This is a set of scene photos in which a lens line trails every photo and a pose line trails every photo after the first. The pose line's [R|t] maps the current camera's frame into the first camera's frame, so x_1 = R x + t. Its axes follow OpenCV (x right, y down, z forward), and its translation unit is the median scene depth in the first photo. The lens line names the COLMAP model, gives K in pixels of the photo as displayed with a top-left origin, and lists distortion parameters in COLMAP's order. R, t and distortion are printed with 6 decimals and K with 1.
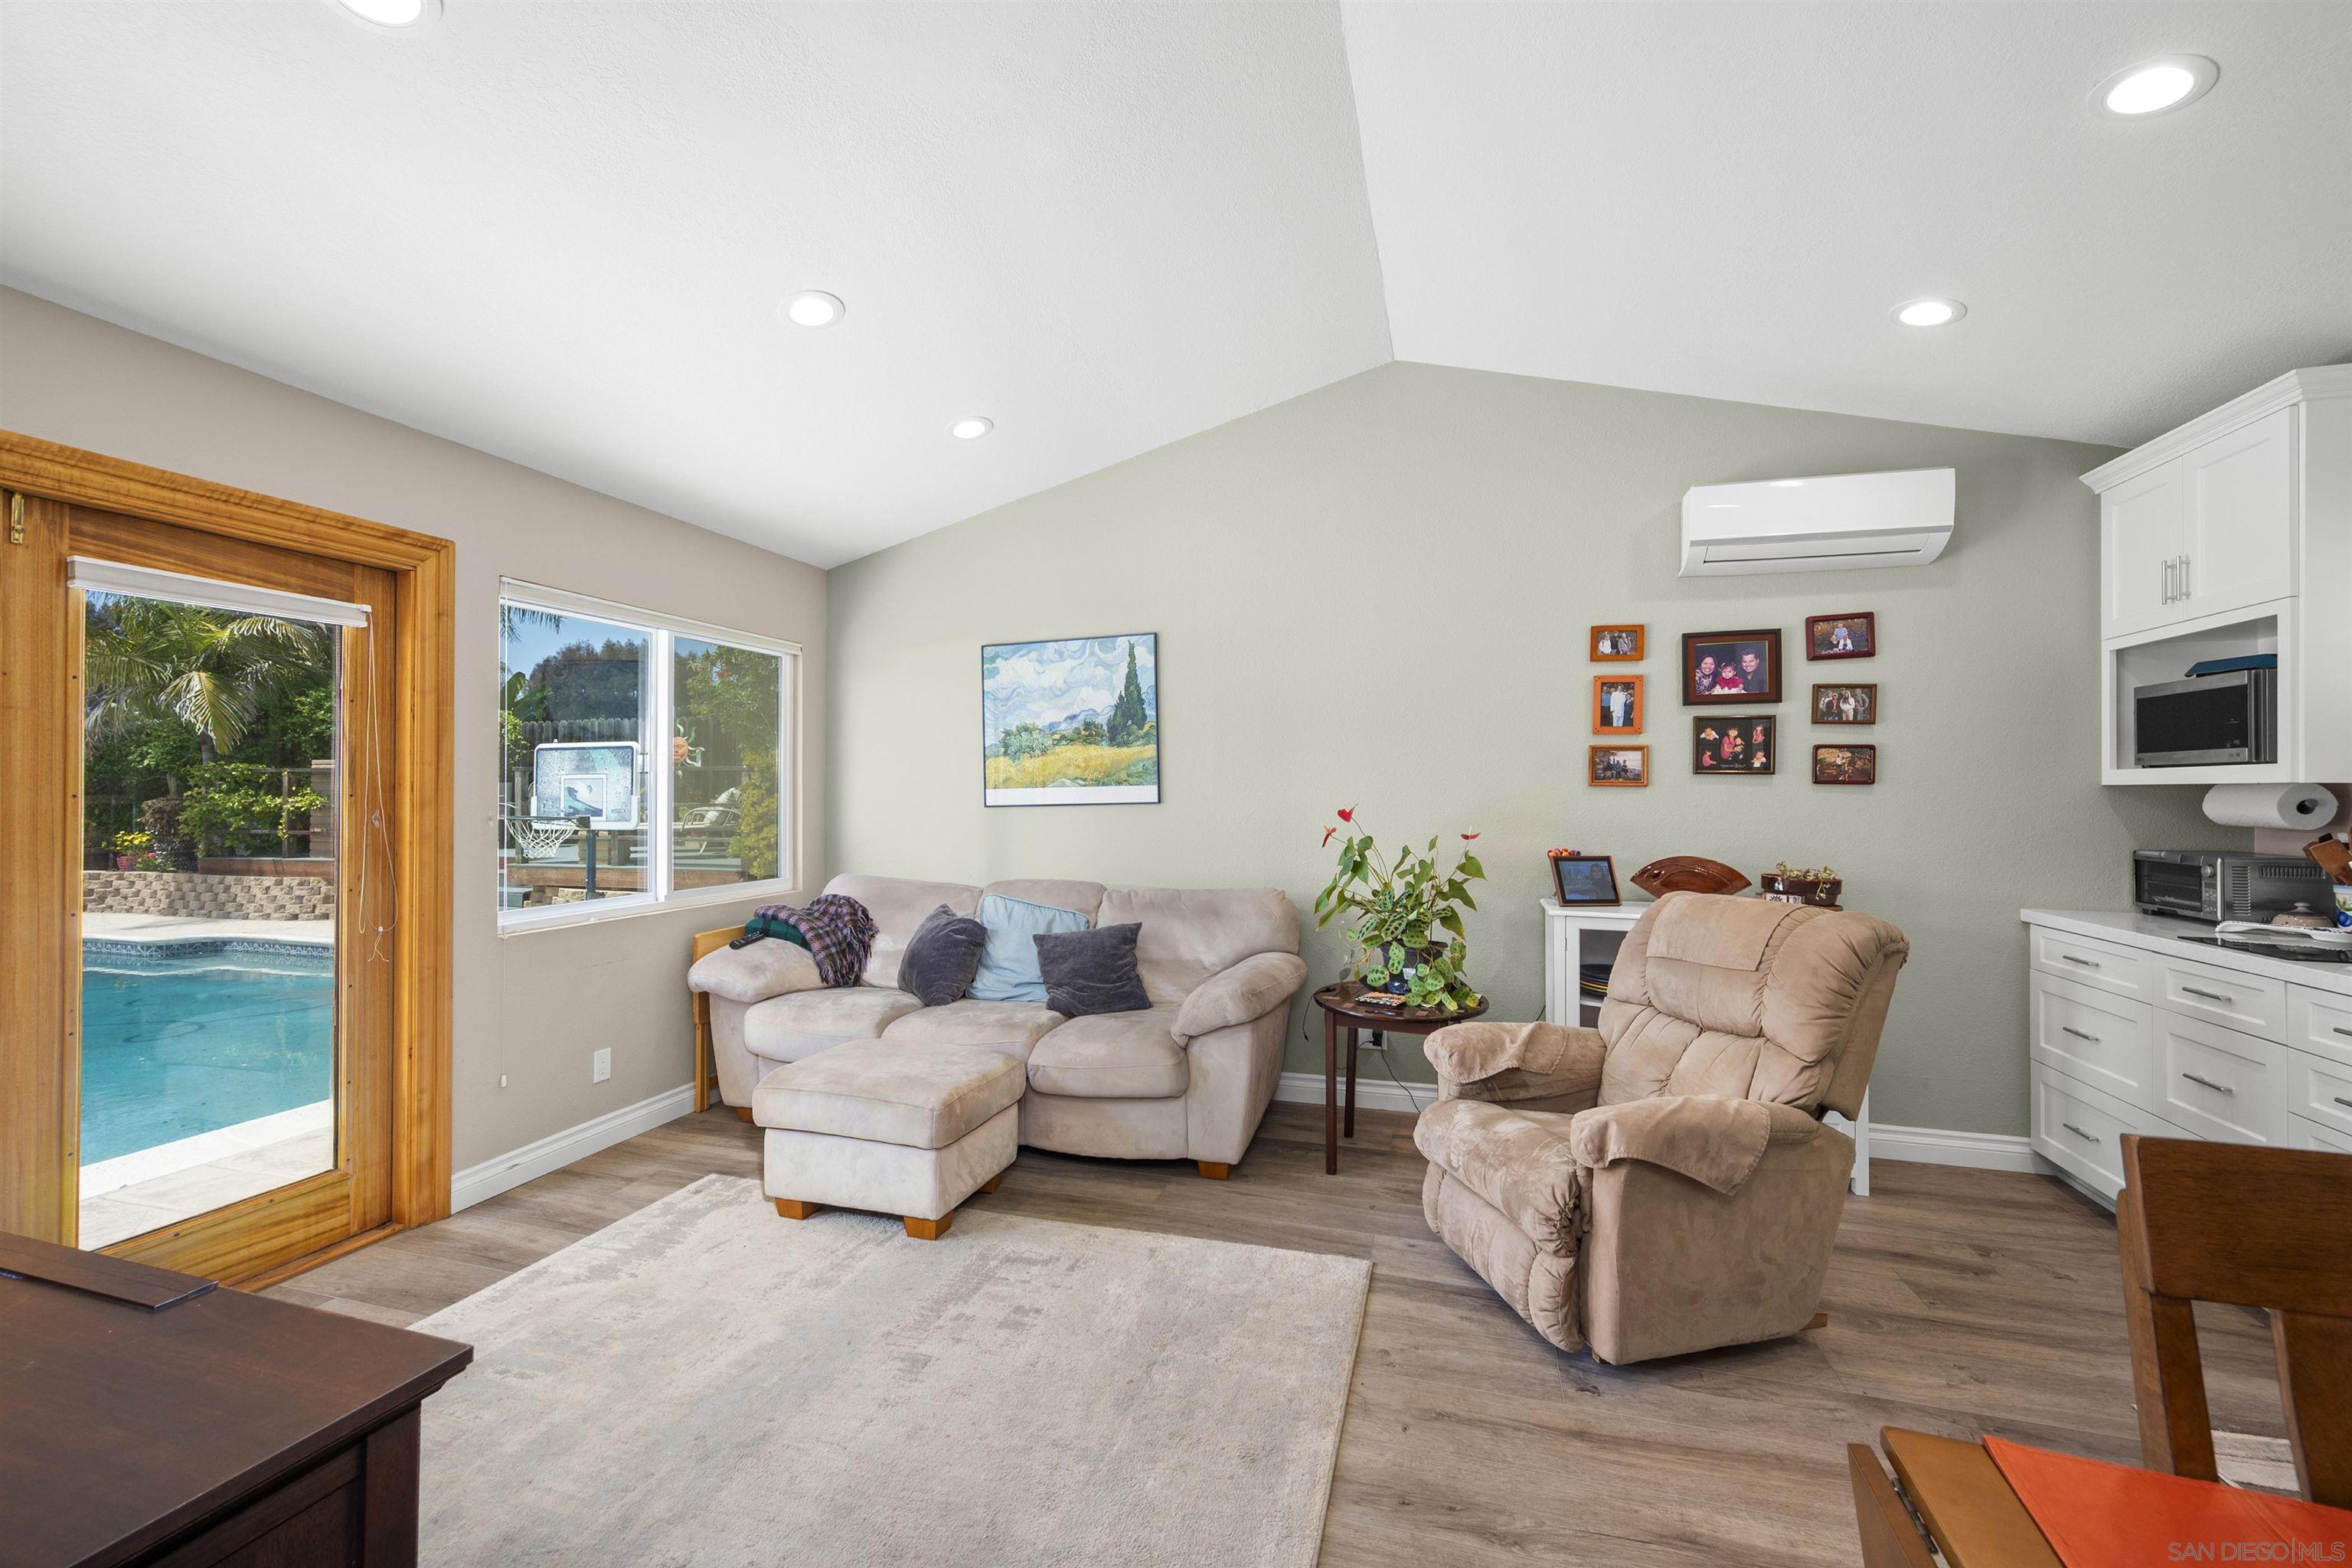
lens RADIAL K [[932.9, 0, 1173.7], [0, 932.9, 790.4], [0, 0, 1]] dist [0.000740, -0.000320]
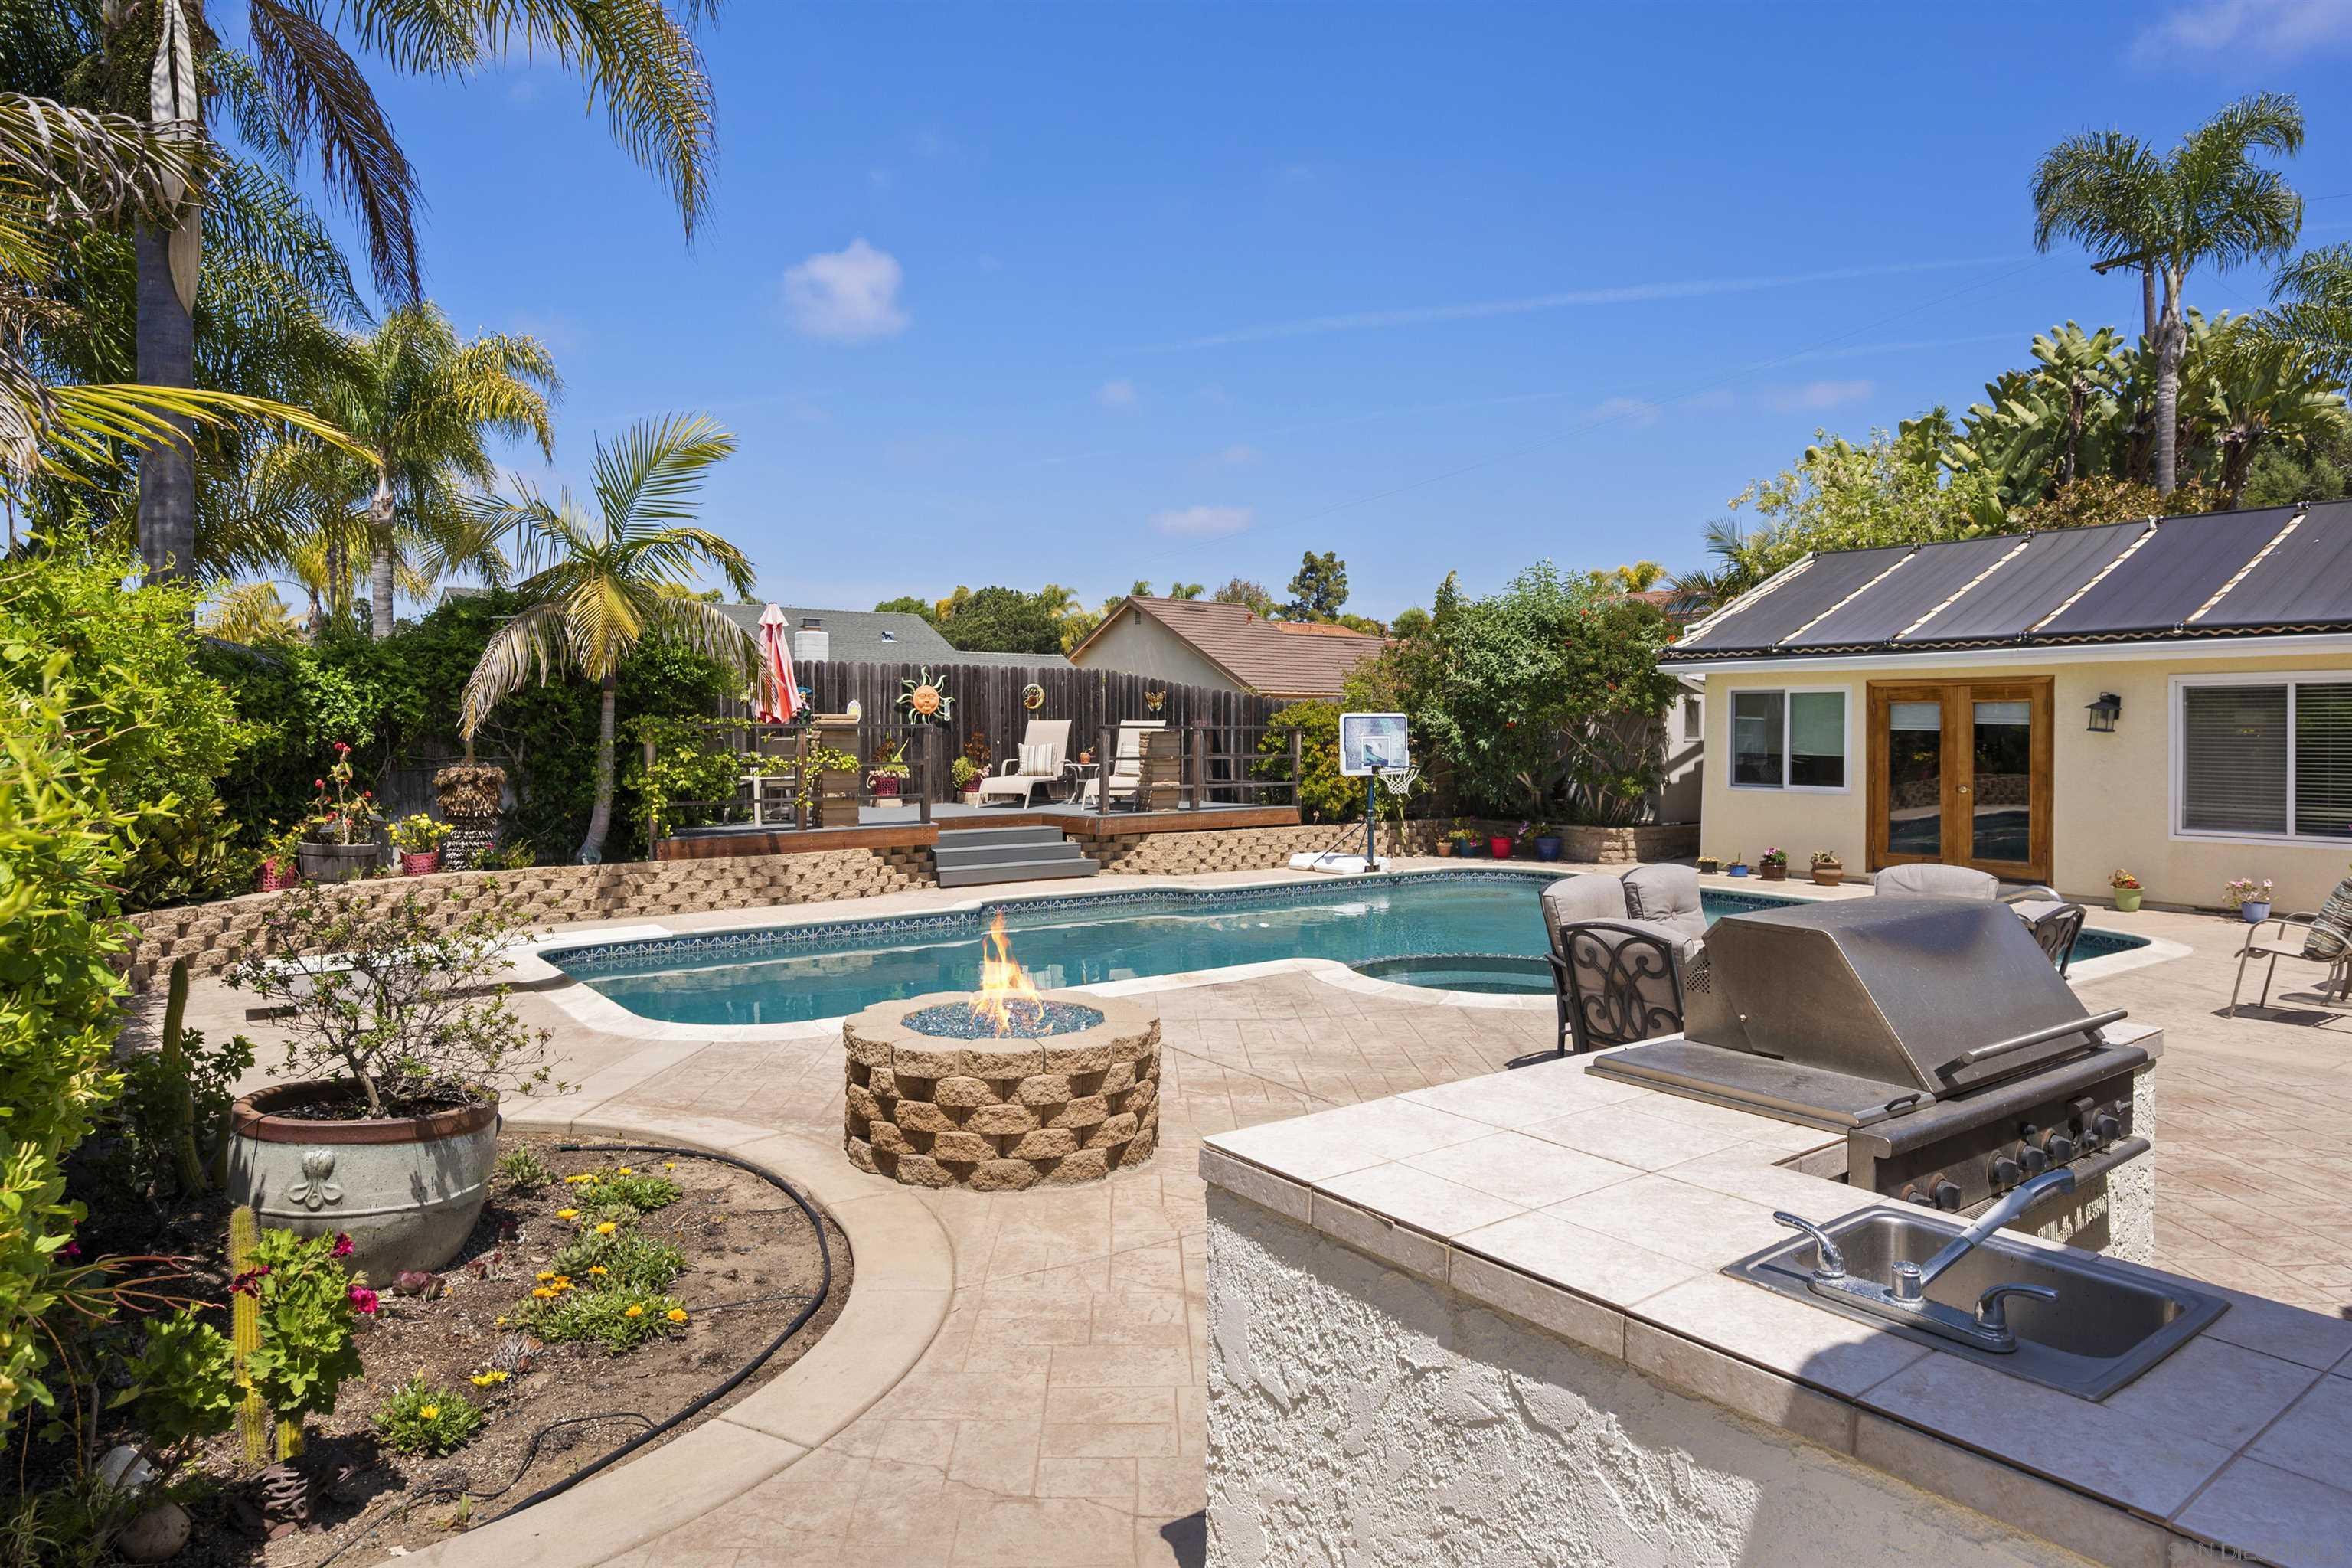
lens RADIAL K [[1362.4, 0, 1178.7], [0, 1362.4, 733.1], [0, 0, 1]] dist [0.001053, -0.000440]
pose [[0.595619, -0.003674, 0.803259, -5.409042], [-0.002393, 0.999977, 0.006348, -0.073301], [-0.803264, -0.005703, 0.595596, -0.016774]]
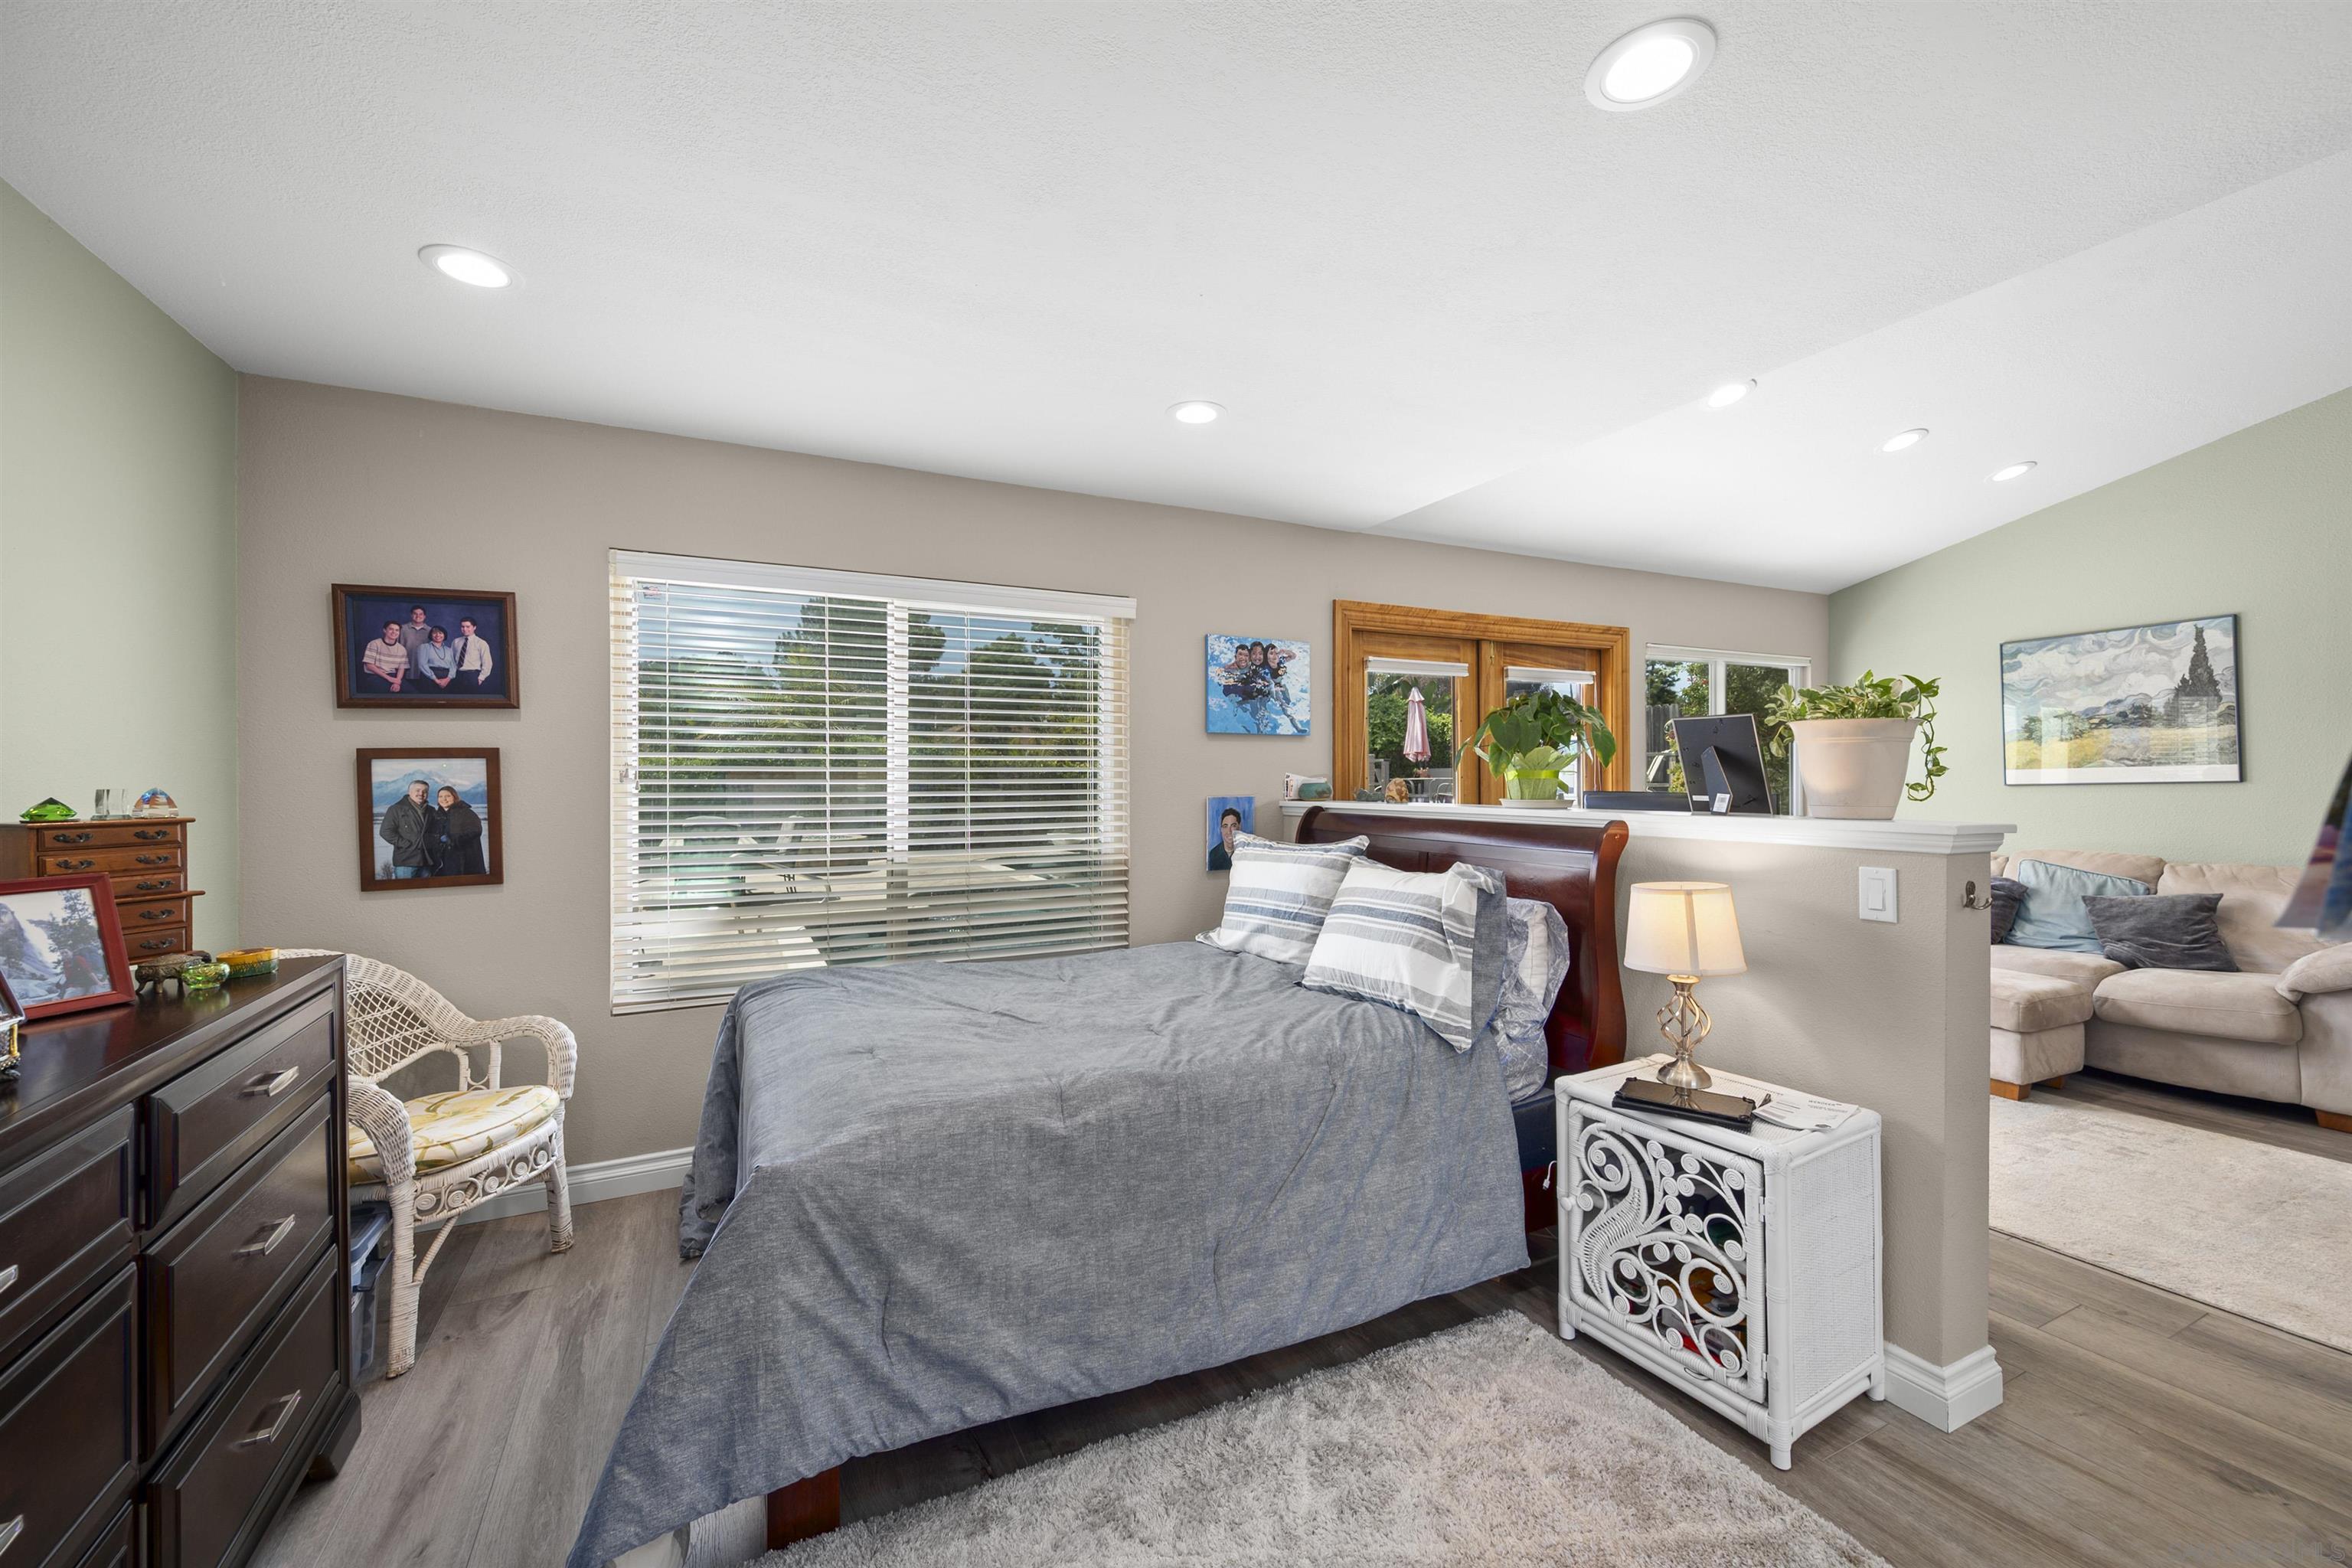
lens RADIAL K [[931.8, 0, 1183.5], [0, 931.8, 781.9], [0, 0, 1]] dist [0.002120, -0.000133]
pose [[0.686031, -0.001308, -0.727571, -0.075234], [0.008063, 0.999951, 0.005805, -0.001776], [0.727528, -0.009849, 0.686008, -0.620288]]
